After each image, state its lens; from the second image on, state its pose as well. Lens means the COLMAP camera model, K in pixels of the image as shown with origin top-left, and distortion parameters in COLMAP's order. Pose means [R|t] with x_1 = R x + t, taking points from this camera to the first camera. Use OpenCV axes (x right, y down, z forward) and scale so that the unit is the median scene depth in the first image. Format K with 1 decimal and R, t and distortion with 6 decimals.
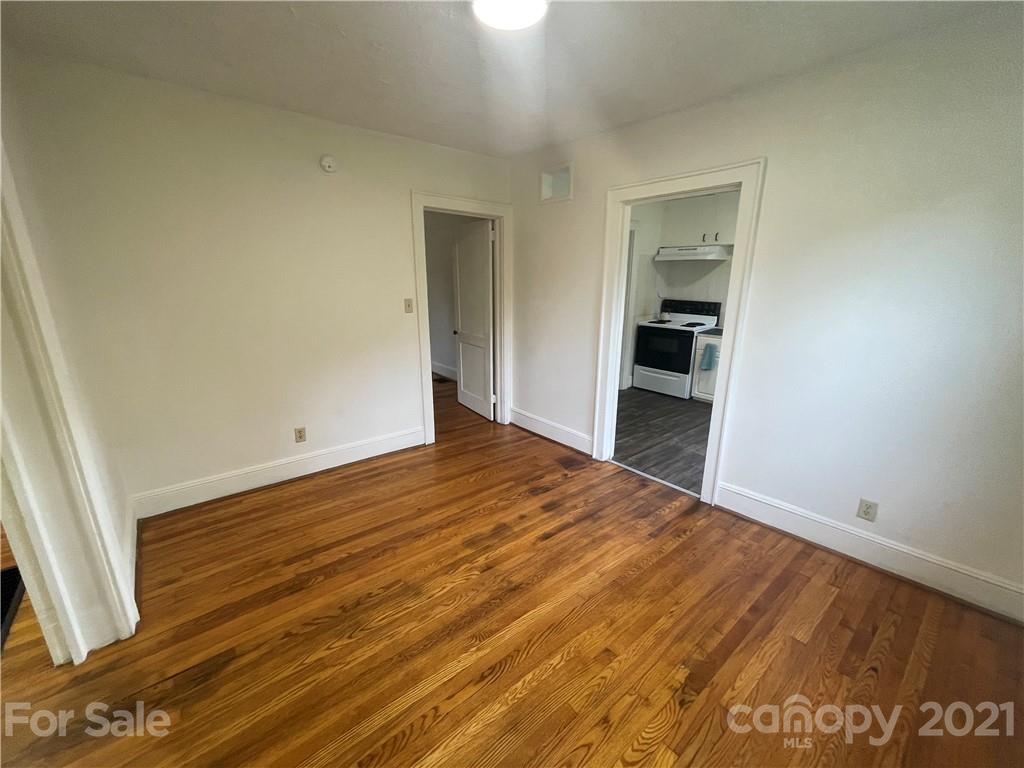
lens RADIAL K [[417.1, 0, 503.1], [0, 417.1, 386.1], [0, 0, 1]] dist [0.006520, 0.000057]
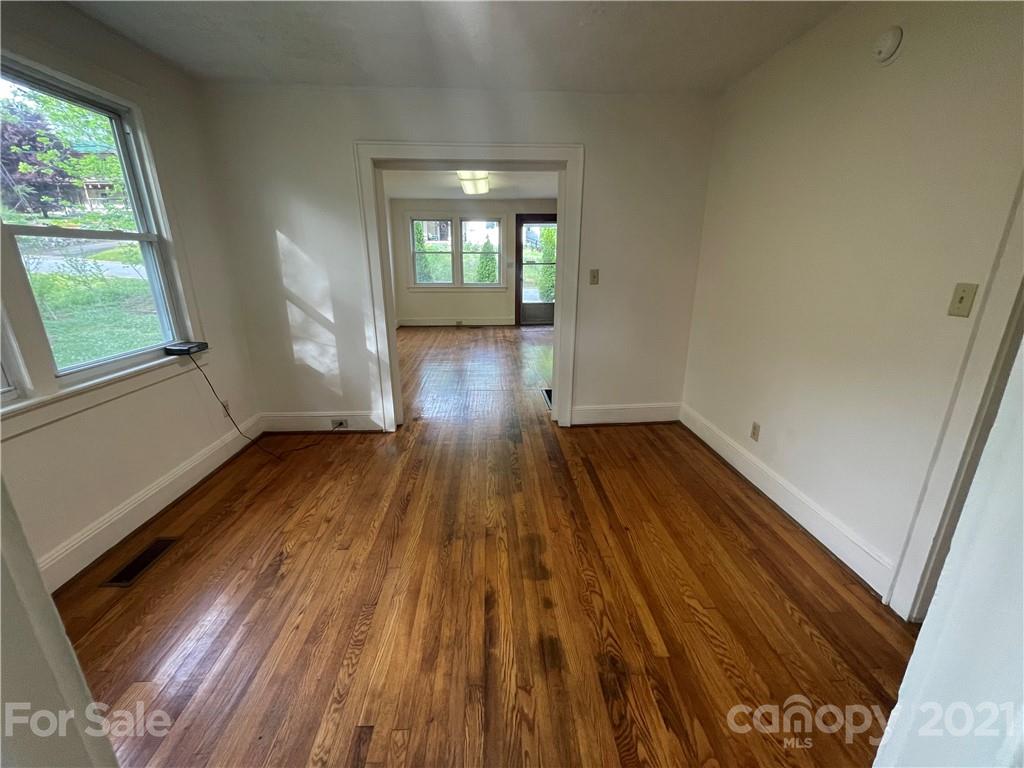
lens RADIAL K [[417.1, 0, 511.1], [0, 417.1, 388.7], [0, 0, 1]] dist [0.006520, 0.000057]
pose [[-0.587077, 0.244211, -0.771817, 0.541065], [-0.207342, 0.876249, 0.434967, -0.277647], [0.782528, 0.415389, -0.463790, 1.189173]]
